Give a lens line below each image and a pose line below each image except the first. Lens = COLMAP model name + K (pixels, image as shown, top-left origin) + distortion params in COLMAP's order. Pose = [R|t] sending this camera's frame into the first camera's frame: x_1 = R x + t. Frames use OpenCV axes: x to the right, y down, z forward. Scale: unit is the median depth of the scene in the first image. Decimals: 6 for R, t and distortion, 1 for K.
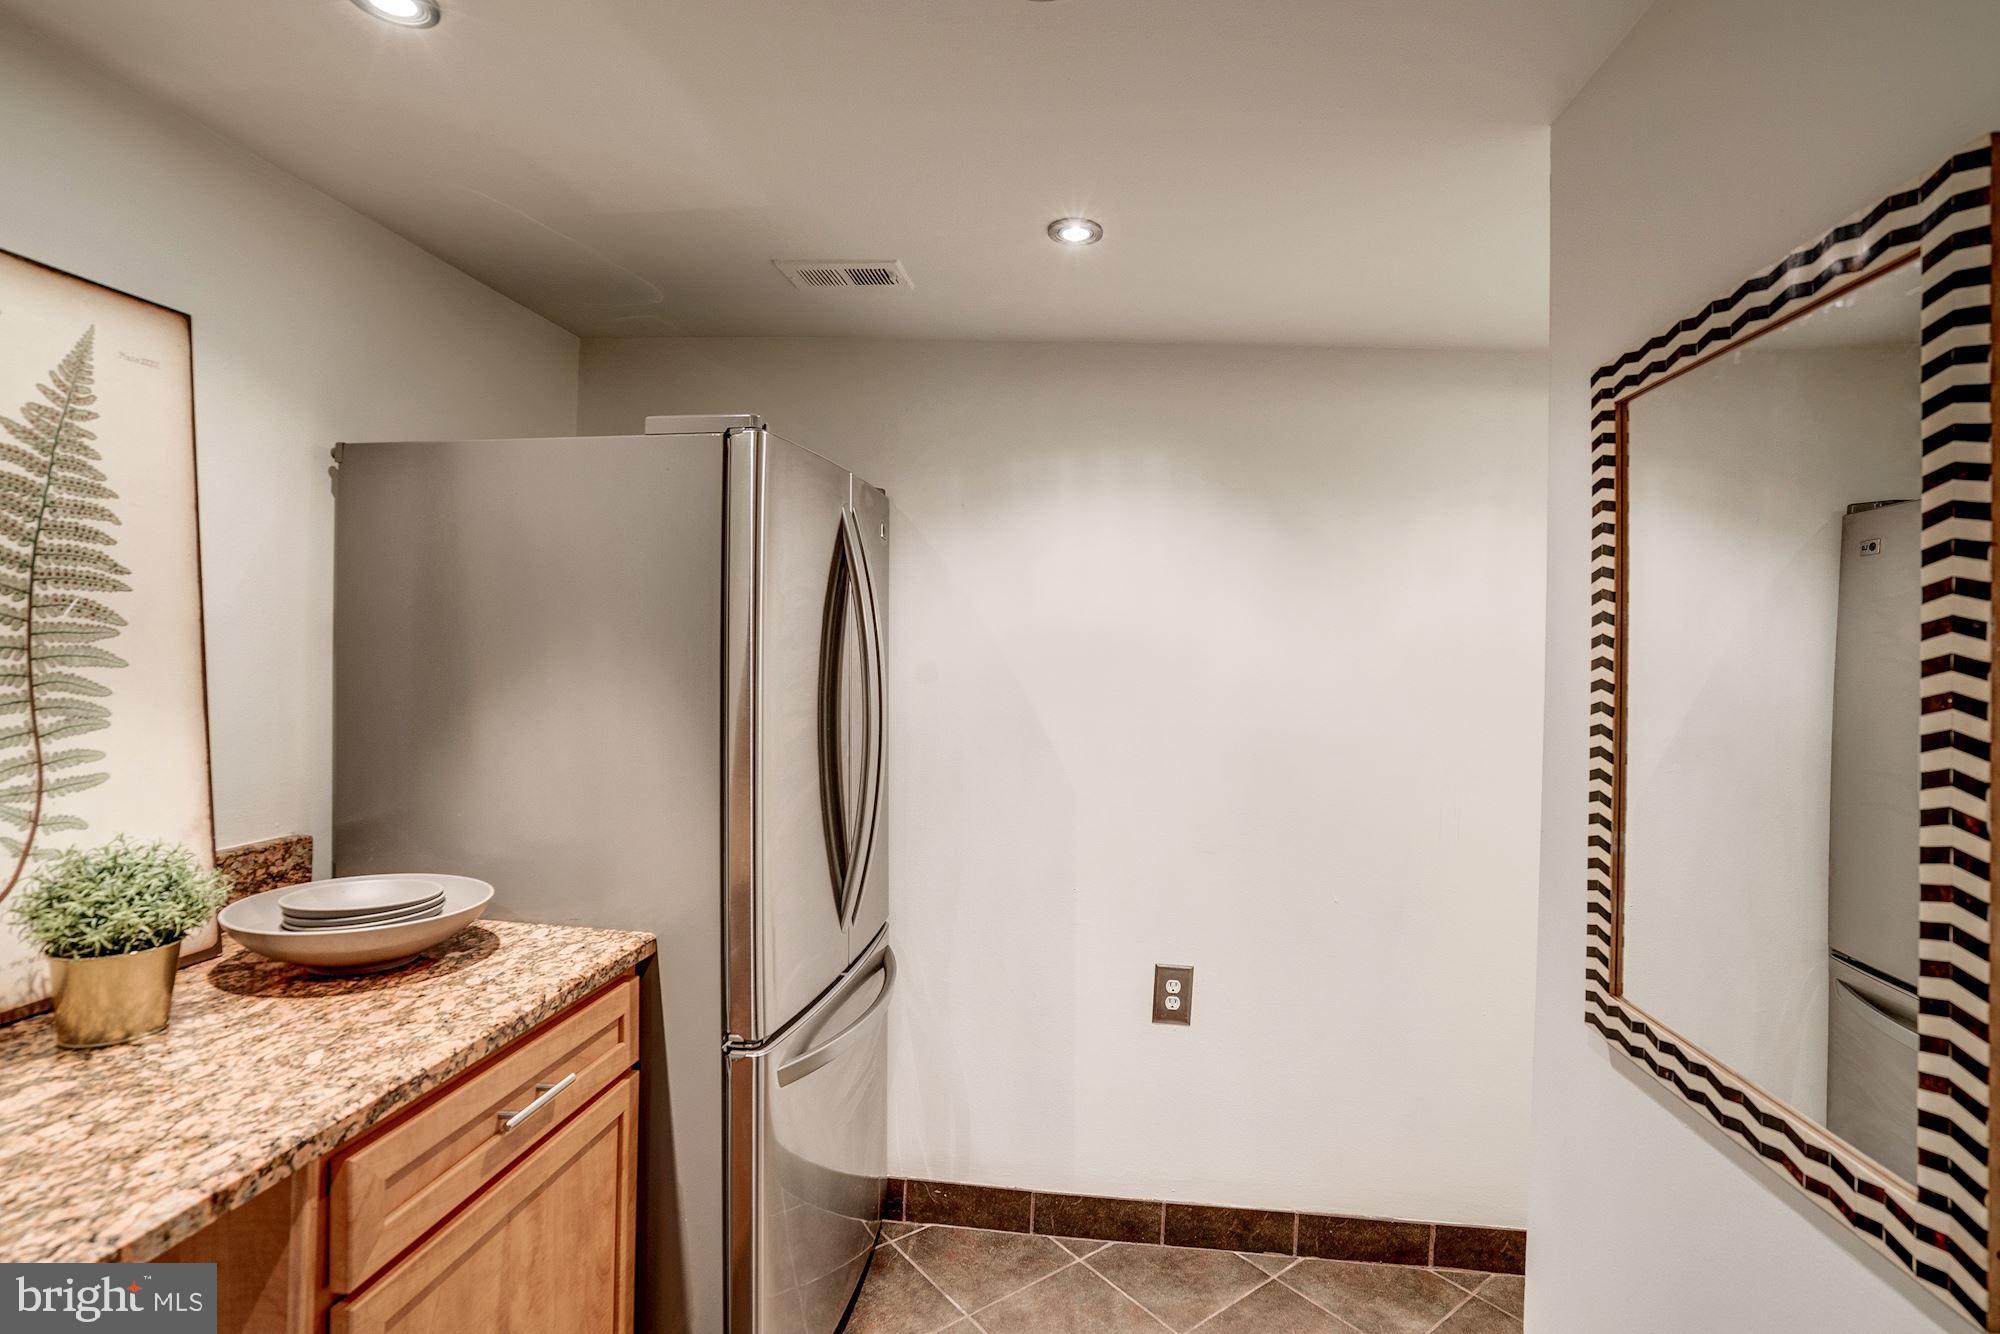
lens RADIAL K [[932.5, 0, 1034.1], [0, 932.5, 655.9], [0, 0, 1]] dist [-0.047815, 0.020480]
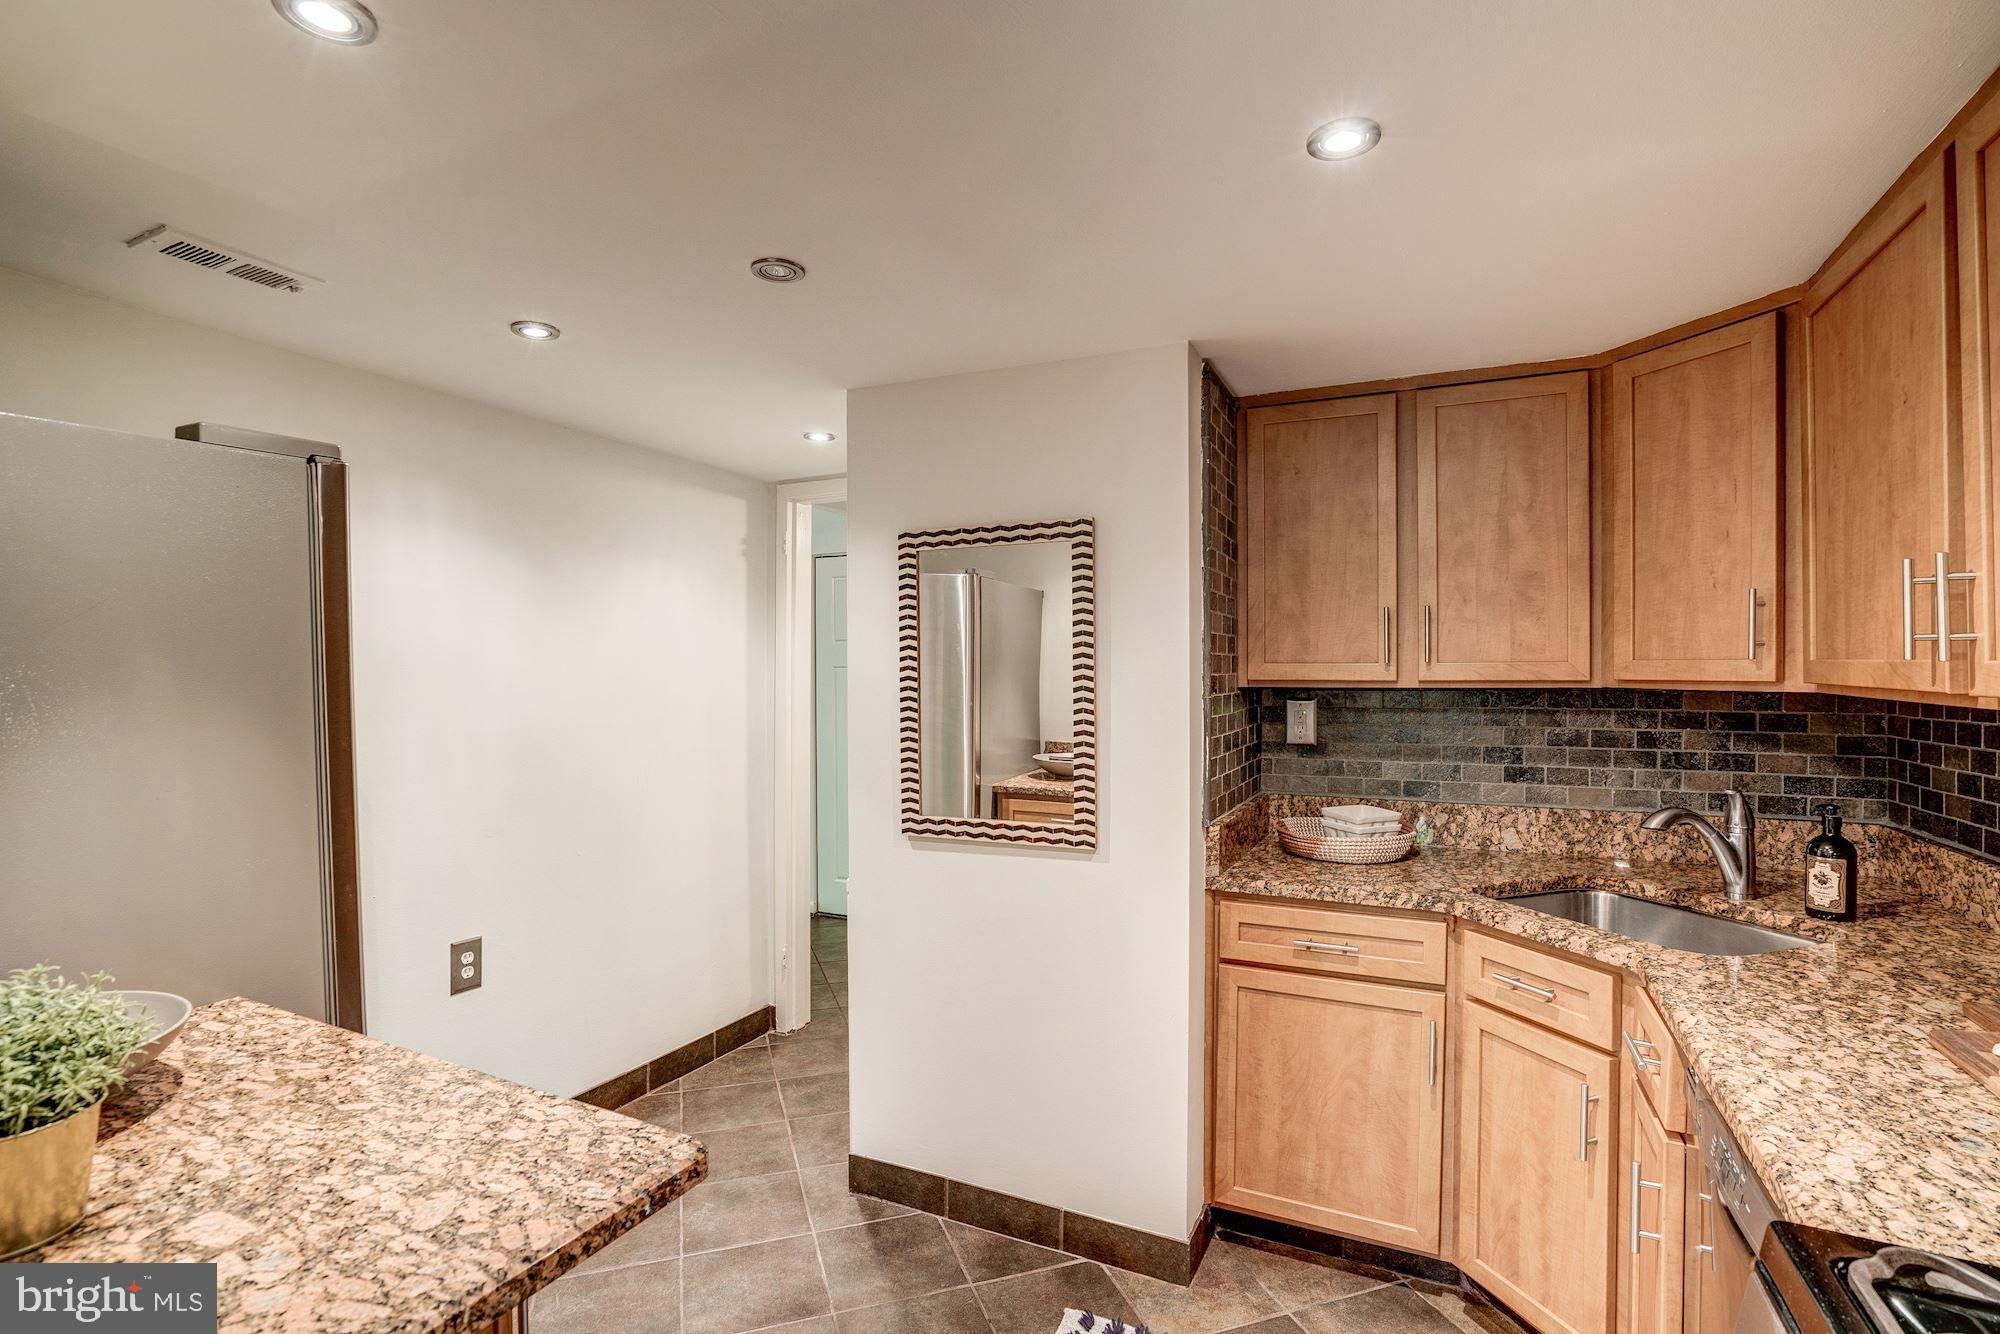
lens RADIAL K [[932.5, 0, 936.1], [0, 932.5, 656.0], [0, 0, 1]] dist [-0.047815, 0.020480]
pose [[0.391243, -0.006827, 0.920262, -1.169654], [0.003236, 0.999977, 0.006043, -0.044260], [-0.920282, 0.000614, 0.391256, 0.021644]]
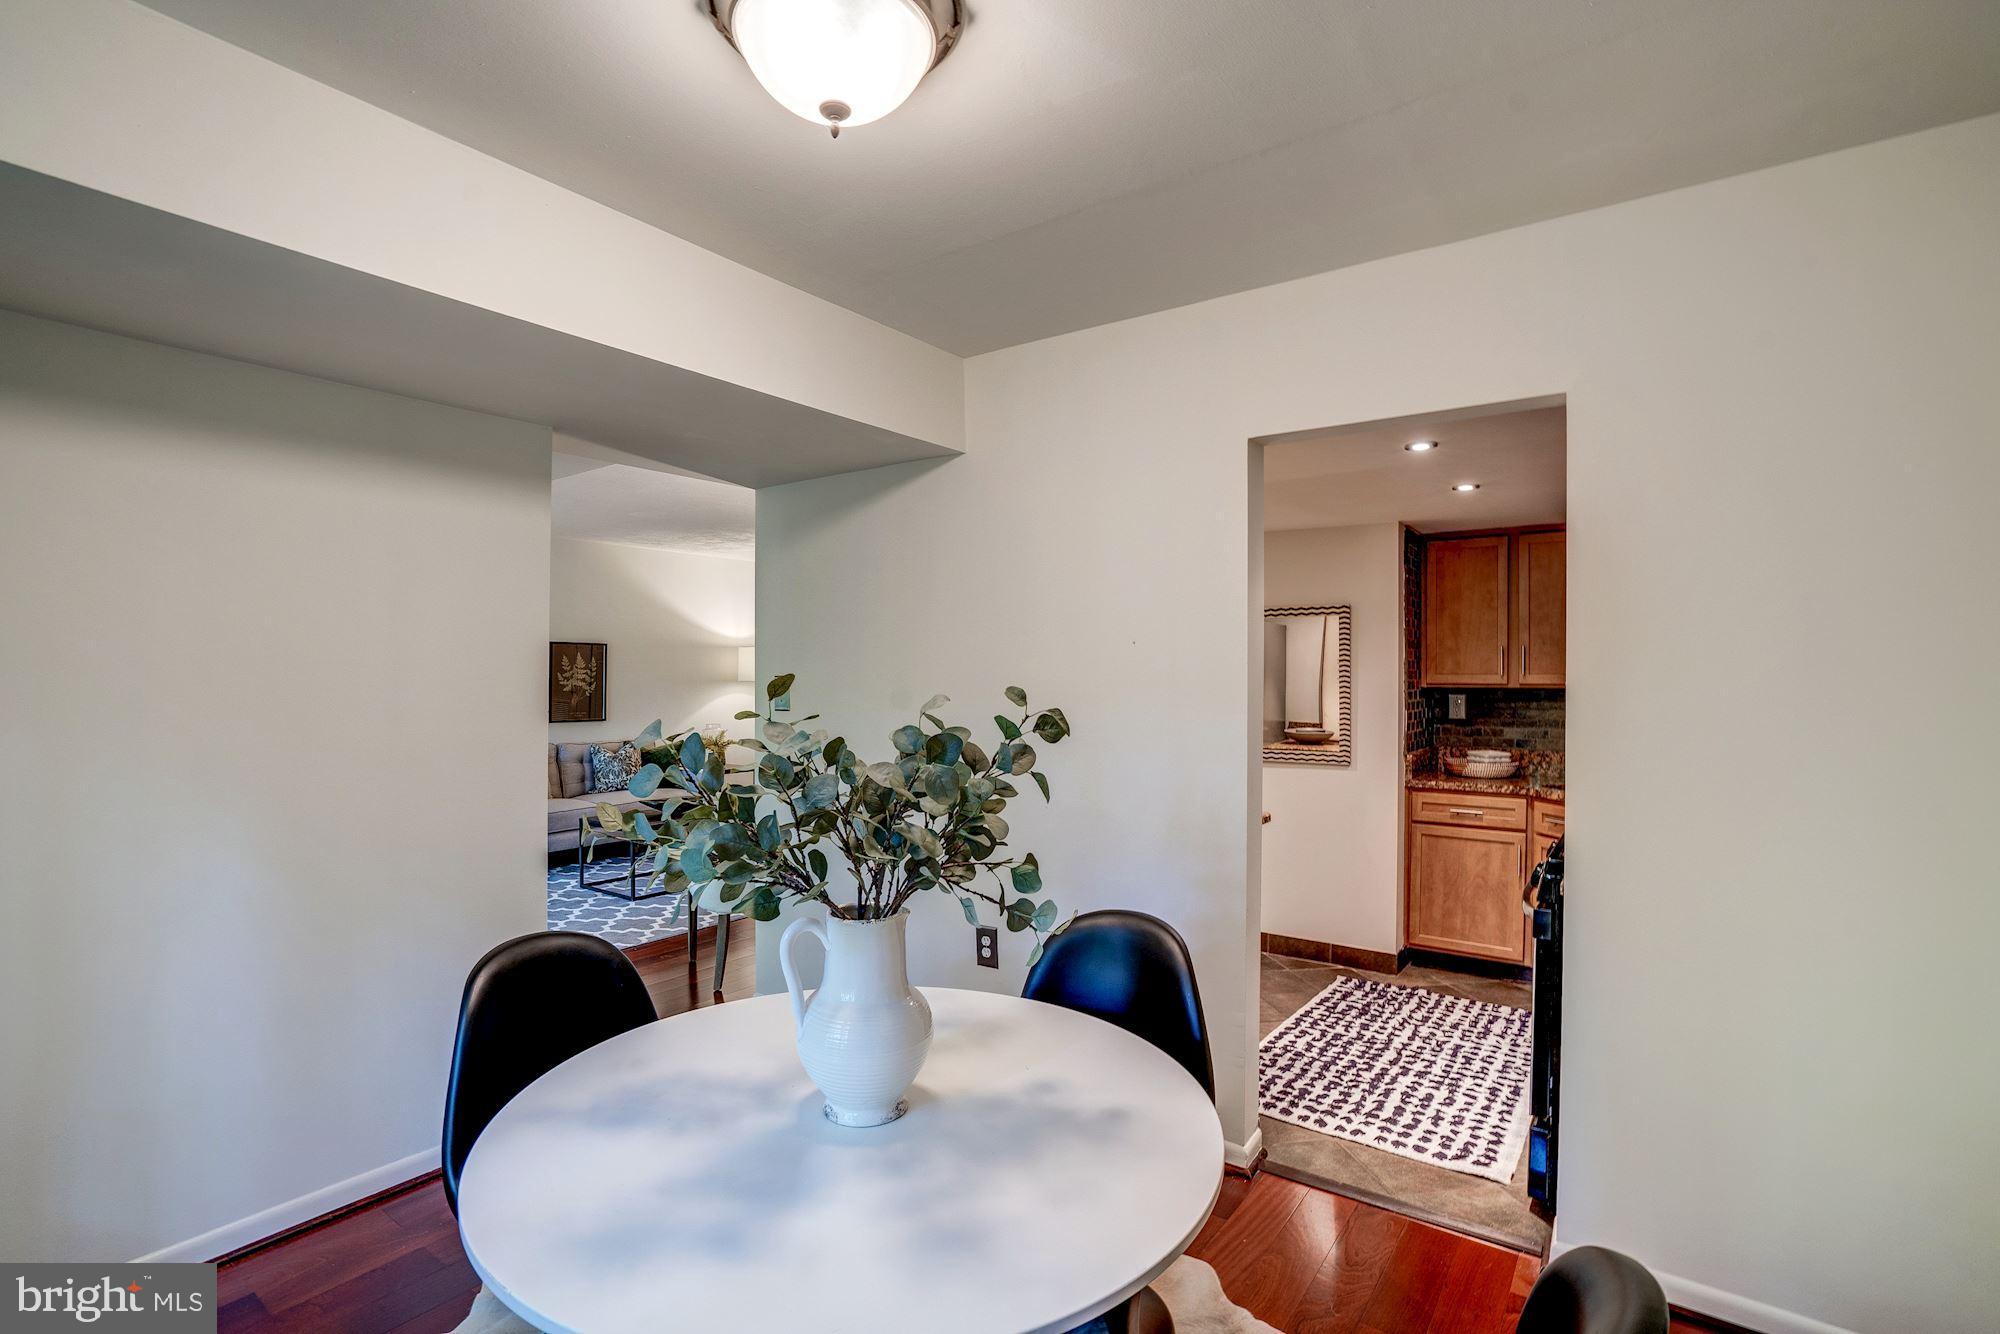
lens RADIAL K [[932.5, 0, 964.4], [0, 932.5, 671.3], [0, 0, 1]] dist [-0.047815, 0.020480]
pose [[0.511018, -0.021409, 0.859303, -3.286292], [0.006582, 0.999758, 0.020993, -0.119578], [-0.859545, -0.005072, 0.511035, -0.117638]]
